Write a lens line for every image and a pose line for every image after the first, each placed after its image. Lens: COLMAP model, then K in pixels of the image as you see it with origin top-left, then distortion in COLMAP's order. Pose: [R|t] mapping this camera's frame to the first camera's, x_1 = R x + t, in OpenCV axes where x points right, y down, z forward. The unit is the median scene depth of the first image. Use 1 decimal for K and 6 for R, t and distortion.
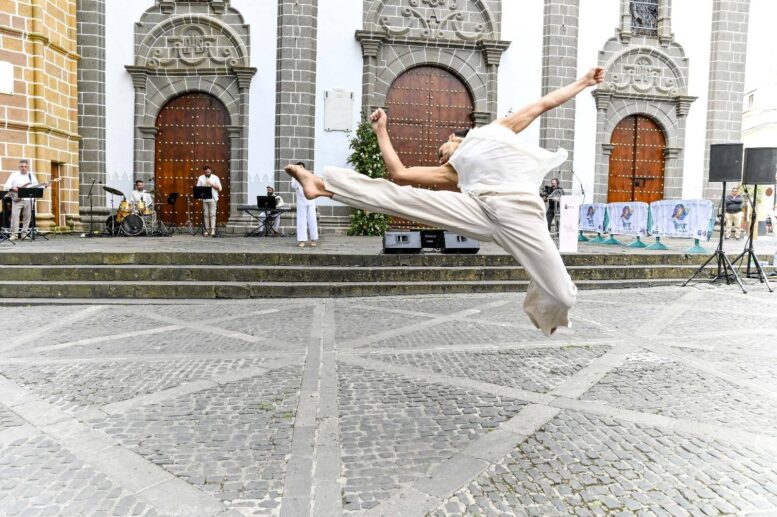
lens RADIAL K [[530.1, 0, 388.7], [0, 530.1, 255.1], [0, 0, 1]] dist [-0.090476, 0.053680]
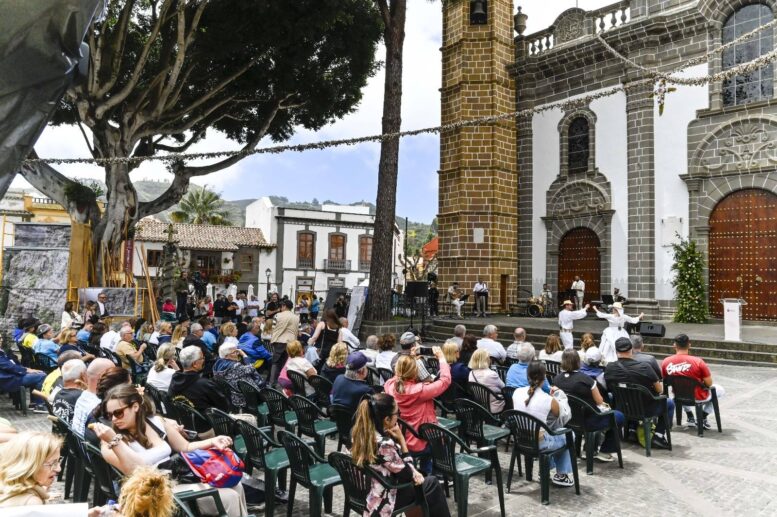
lens RADIAL K [[545.5, 0, 389.4], [0, 545.5, 256.1], [0, 0, 1]] dist [-0.089819, 0.060496]
pose [[0.589970, -0.046655, -0.806076, 0.632419], [-0.064556, 0.992408, -0.104689, -0.014615], [0.804840, 0.113800, 0.582479, -0.441169]]
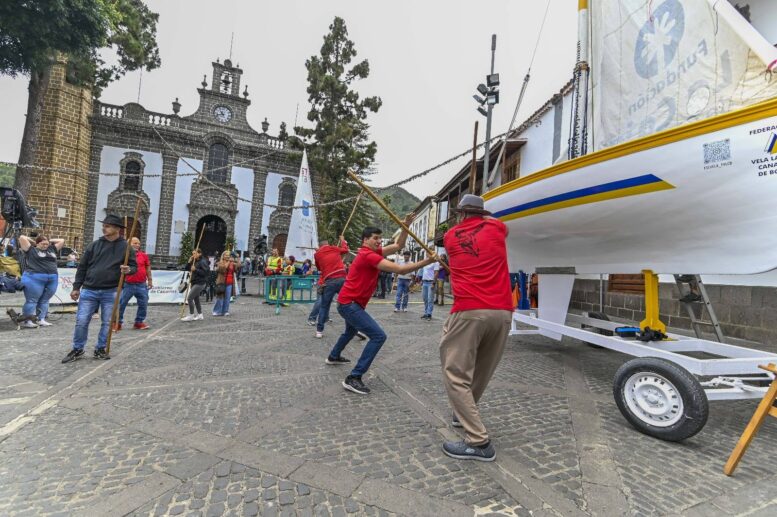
lens RADIAL K [[355.6, 0, 398.1], [0, 355.6, 264.5], [0, 0, 1]] dist [-0.019598, 0.003411]
pose [[0.963474, 0.057945, 0.261456, 0.684074], [-0.038222, 0.996070, -0.079903, 0.084191], [-0.265059, 0.066991, 0.961902, -1.521601]]
